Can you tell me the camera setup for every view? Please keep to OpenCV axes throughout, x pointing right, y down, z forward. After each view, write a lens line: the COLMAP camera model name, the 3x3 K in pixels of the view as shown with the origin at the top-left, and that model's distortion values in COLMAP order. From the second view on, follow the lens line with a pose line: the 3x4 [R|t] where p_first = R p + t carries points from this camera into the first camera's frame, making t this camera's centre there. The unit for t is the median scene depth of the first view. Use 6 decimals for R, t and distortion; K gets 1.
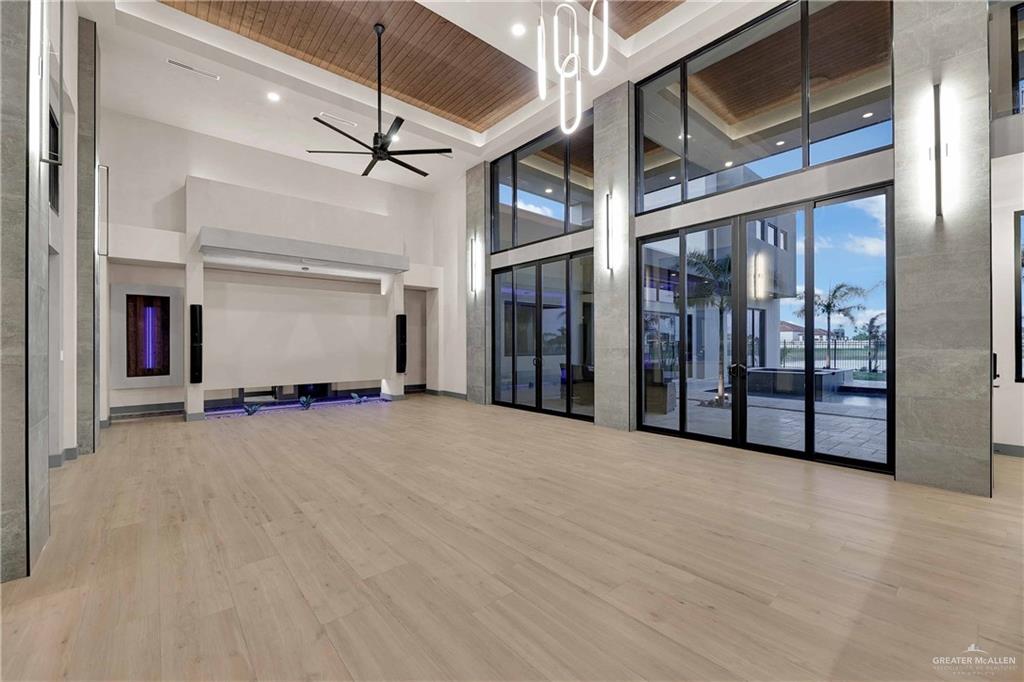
lens RADIAL K [[417.1, 0, 504.6], [0, 417.1, 342.6], [0, 0, 1]] dist [-0.000475, -0.000032]
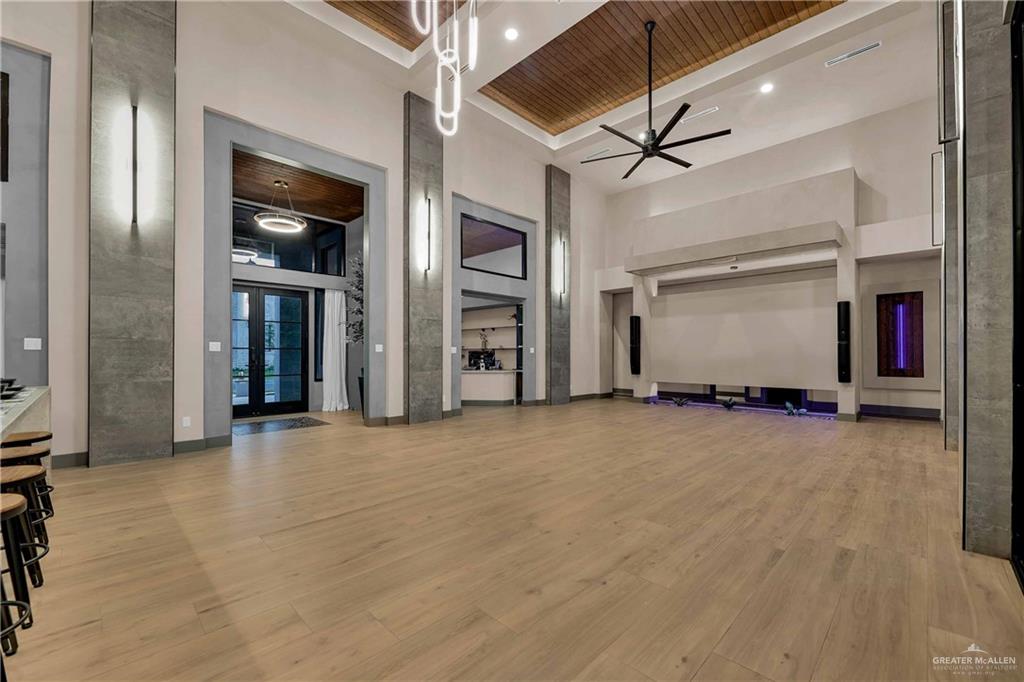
lens RADIAL K [[417.1, 0, 504.6], [0, 417.1, 342.6], [0, 0, 1]] dist [-0.000475, -0.000032]
pose [[0.082760, -0.025089, -0.996254, 0.859370], [0.001202, 0.999685, -0.025076, 0.044327], [0.996569, 0.000878, 0.082764, 0.724702]]
